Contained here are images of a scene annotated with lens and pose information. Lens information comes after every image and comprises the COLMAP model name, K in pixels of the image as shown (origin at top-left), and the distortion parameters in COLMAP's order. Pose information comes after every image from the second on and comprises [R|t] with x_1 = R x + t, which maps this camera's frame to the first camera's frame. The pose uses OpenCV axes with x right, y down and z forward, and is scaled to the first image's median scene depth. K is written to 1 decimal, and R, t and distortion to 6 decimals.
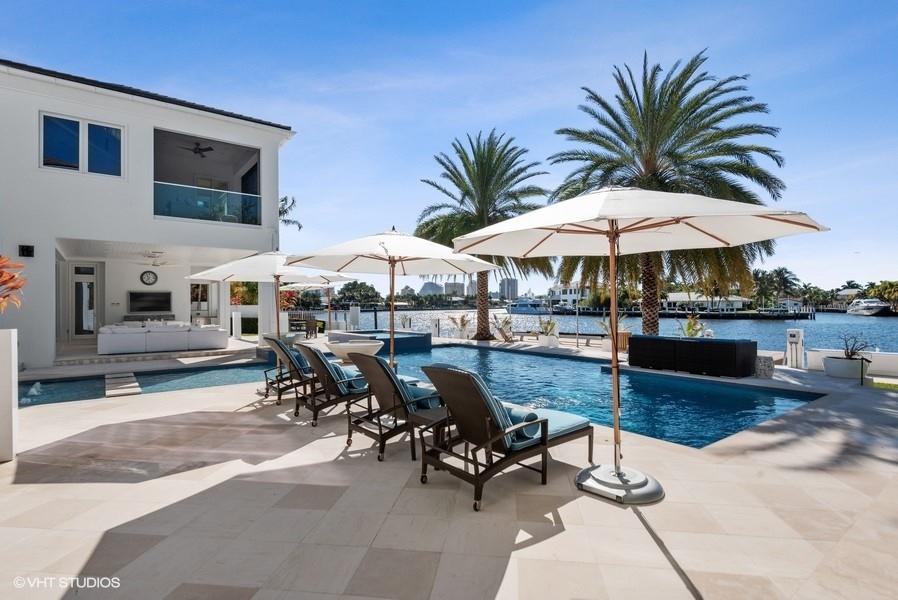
lens RADIAL K [[454.1, 0, 444.6], [0, 454.1, 295.8], [0, 0, 1]] dist [0.011565, -0.006916]
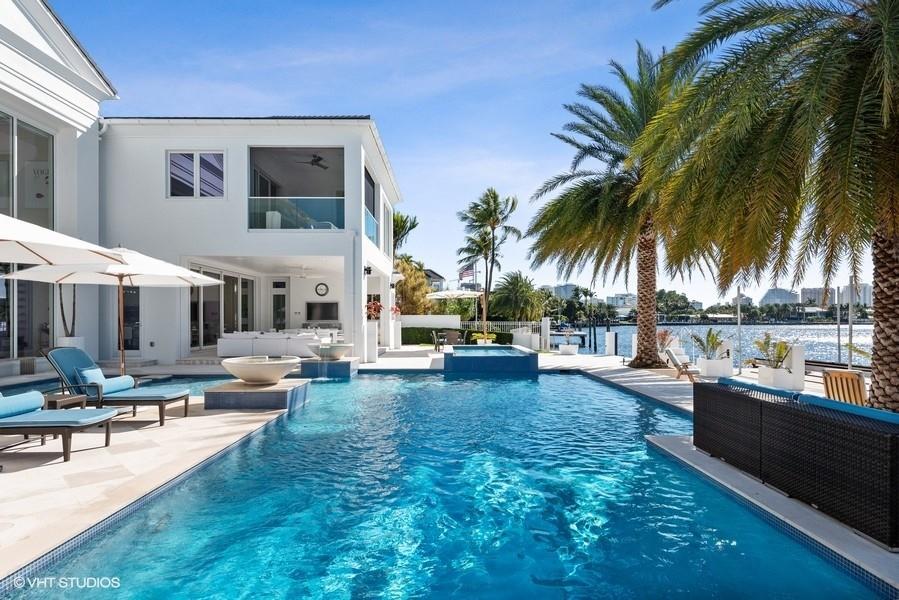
lens RADIAL K [[475.5, 0, 437.4], [0, 475.5, 310.3], [0, 0, 1]] dist [0.003196, -0.002373]
pose [[0.794716, -0.001775, -0.606978, 0.250587], [0.005841, 0.999972, 0.004724, 0.006700], [0.606953, -0.007300, 0.794704, 0.251640]]
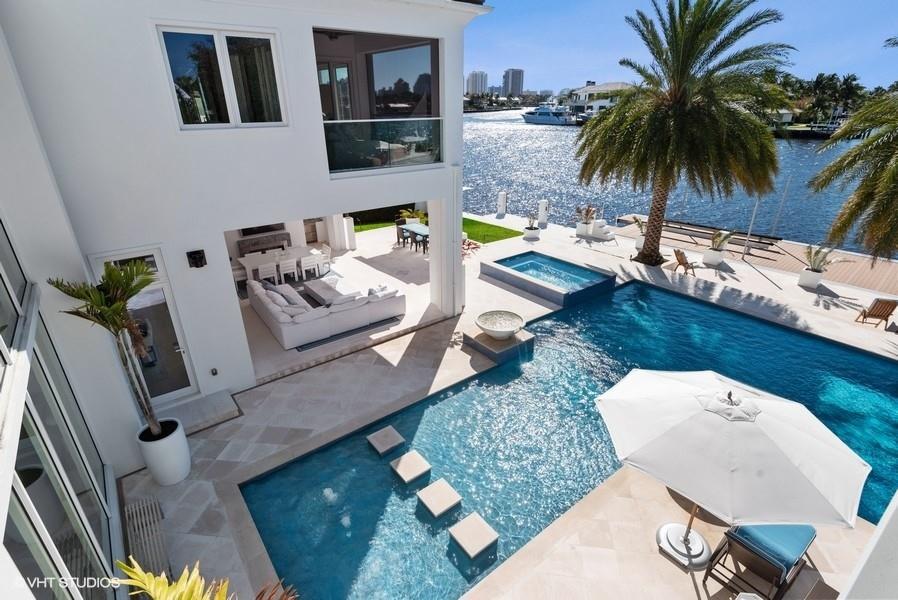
lens RADIAL K [[454.1, 0, 449.7], [0, 454.1, 305.4], [0, 0, 1]] dist [0.011565, -0.006916]
pose [[0.999869, -0.005511, 0.015186, -0.303206], [-0.001494, 0.904445, 0.426587, -0.192070], [-0.016086, -0.426554, 0.904319, 0.180817]]
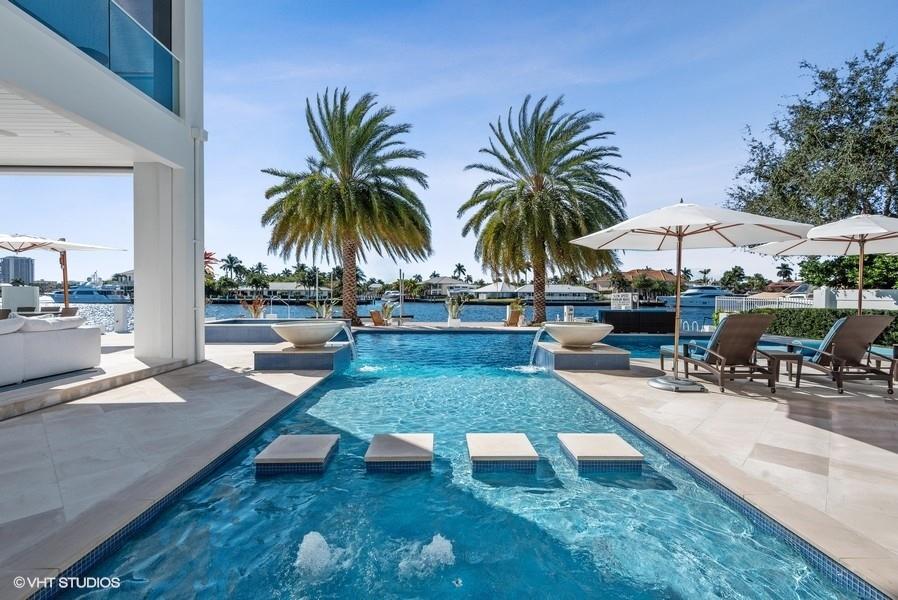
lens RADIAL K [[408.9, 0, 462.3], [0, 408.9, 311.9], [0, 0, 1]] dist [0.002380, 0.000210]
pose [[0.567226, -0.027187, 0.823113, -0.450952], [-0.025489, 0.998397, 0.050542, 0.023200], [-0.823168, -0.049649, 0.565623, 0.351517]]
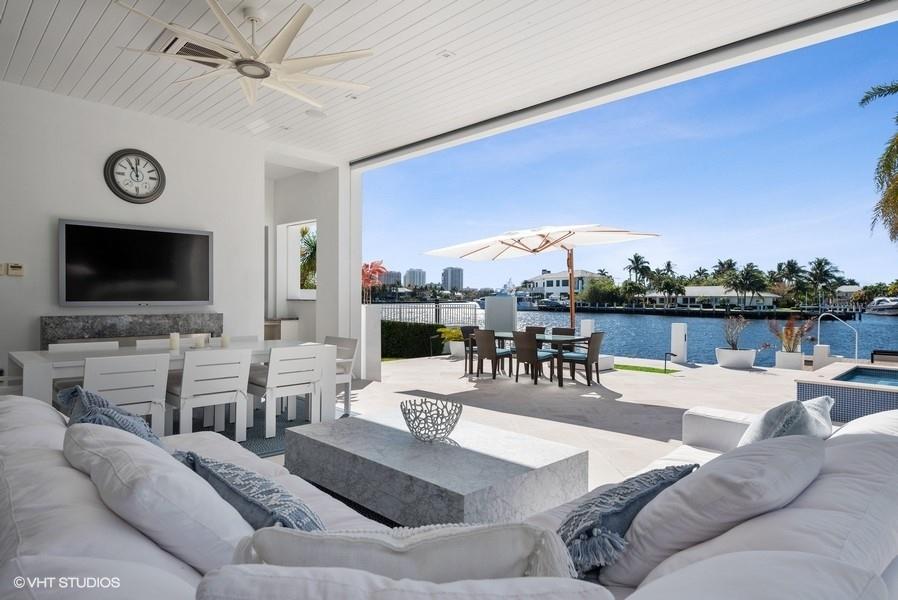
lens RADIAL K [[531.2, 0, 440.9], [0, 531.2, 292.5], [0, 0, 1]] dist [0.002360, 0.000080]
pose [[0.992797, 0.014428, 0.118937, -0.485610], [-0.015612, 0.999837, 0.009030, 0.021848], [-0.118787, -0.010822, 0.992861, 0.641706]]
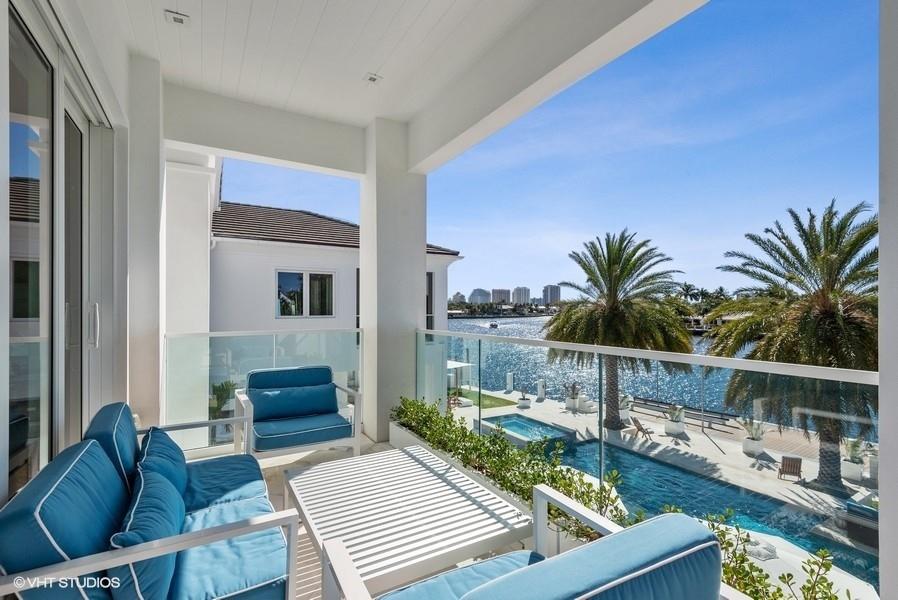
lens RADIAL K [[408.9, 0, 441.4], [0, 408.9, 308.8], [0, 0, 1]] dist [0.002380, 0.000210]
pose [[0.992455, 0.010332, -0.122170, -0.194132], [-0.007959, 0.999770, 0.019892, -0.190619], [0.122347, -0.018769, 0.992310, 0.000012]]
